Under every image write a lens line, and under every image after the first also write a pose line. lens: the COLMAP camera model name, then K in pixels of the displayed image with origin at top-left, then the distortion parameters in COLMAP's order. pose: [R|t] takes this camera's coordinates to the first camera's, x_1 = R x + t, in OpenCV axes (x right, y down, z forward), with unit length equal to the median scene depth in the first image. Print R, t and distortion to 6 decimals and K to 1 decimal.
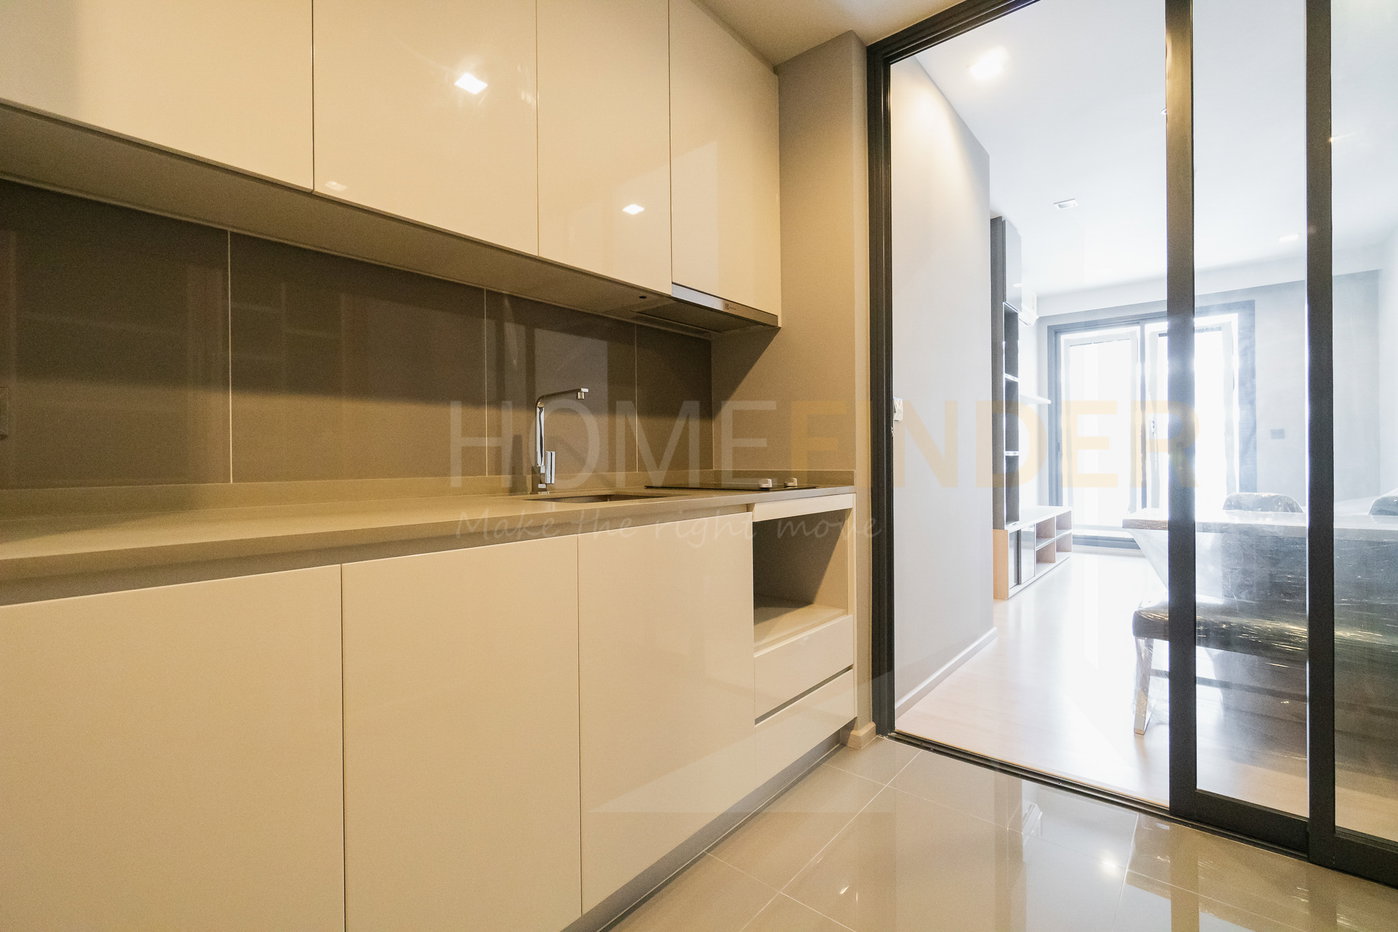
lens RADIAL K [[617.4, 0, 699.0], [0, 617.4, 466.0], [0, 0, 1]] dist [0.001124, 0.000832]
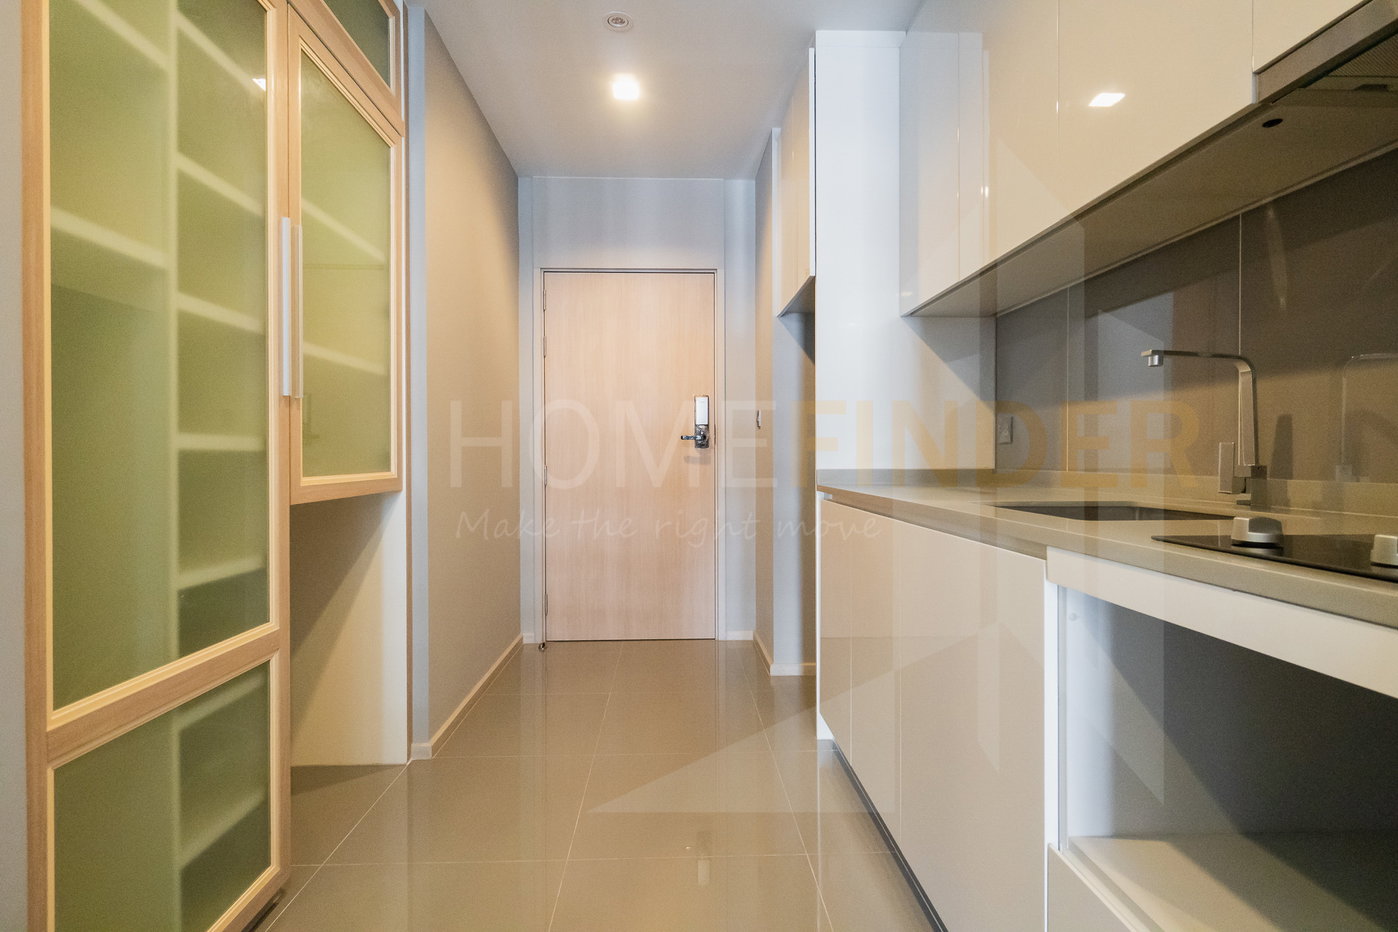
lens RADIAL K [[673.4, 0, 694.9], [0, 673.4, 460.8], [0, 0, 1]] dist [-0.000149, -0.000170]
pose [[-0.744612, 0.015387, -0.667320, 0.313029], [0.002164, 0.999785, 0.020639, -0.009796], [0.667494, 0.013924, -0.744485, 0.568163]]
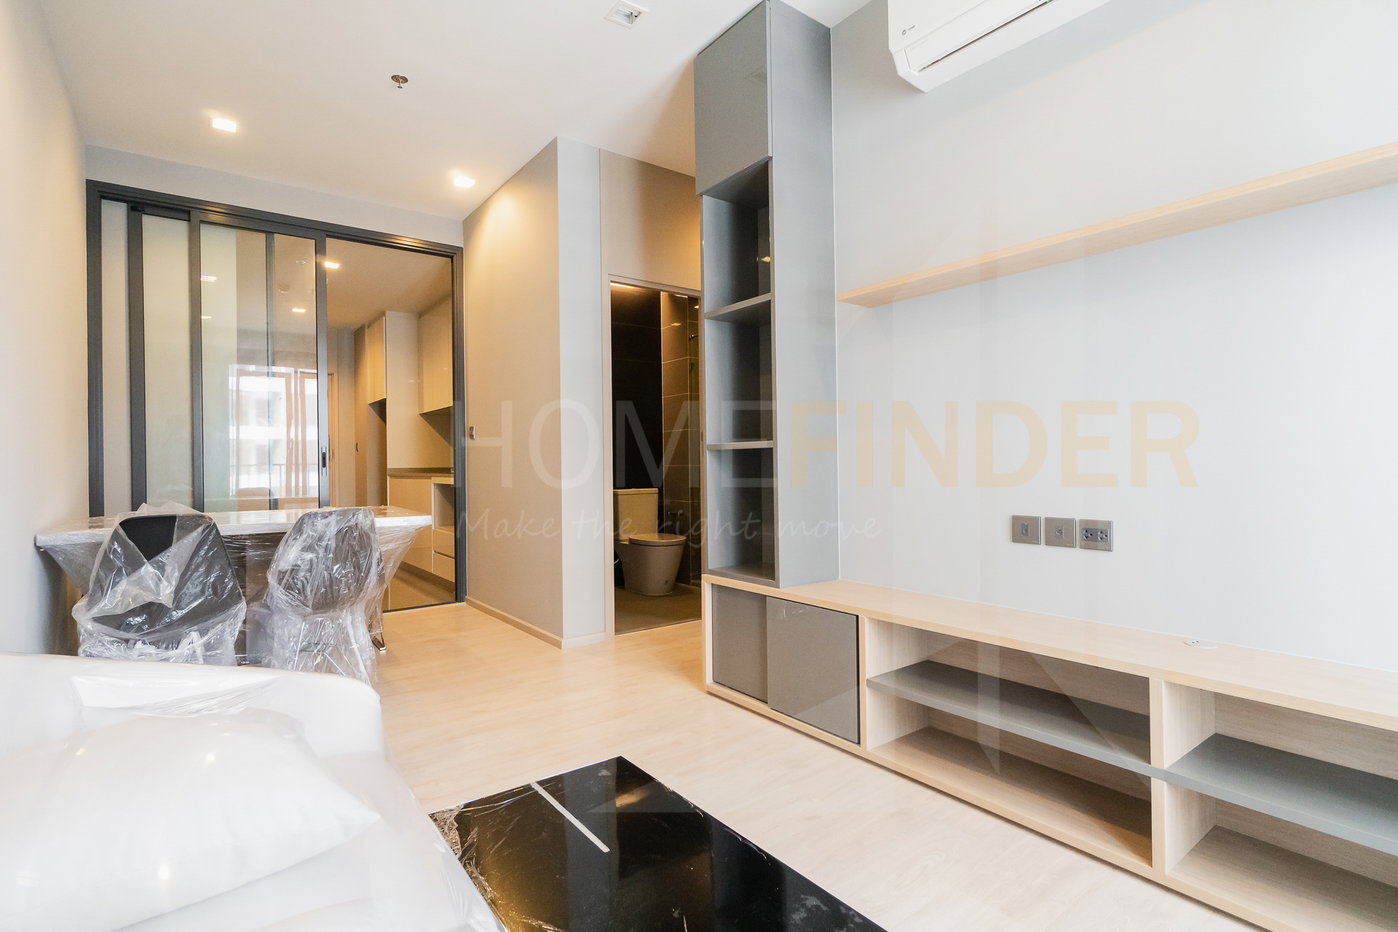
lens RADIAL K [[673.4, 0, 694.9], [0, 673.4, 460.8], [0, 0, 1]] dist [-0.000149, -0.000170]
pose [[-0.228314, 0.005260, -0.973573, 1.371893], [0.003649, 0.999983, 0.004547, -0.013113], [0.973581, -0.002515, -0.228329, 1.386287]]
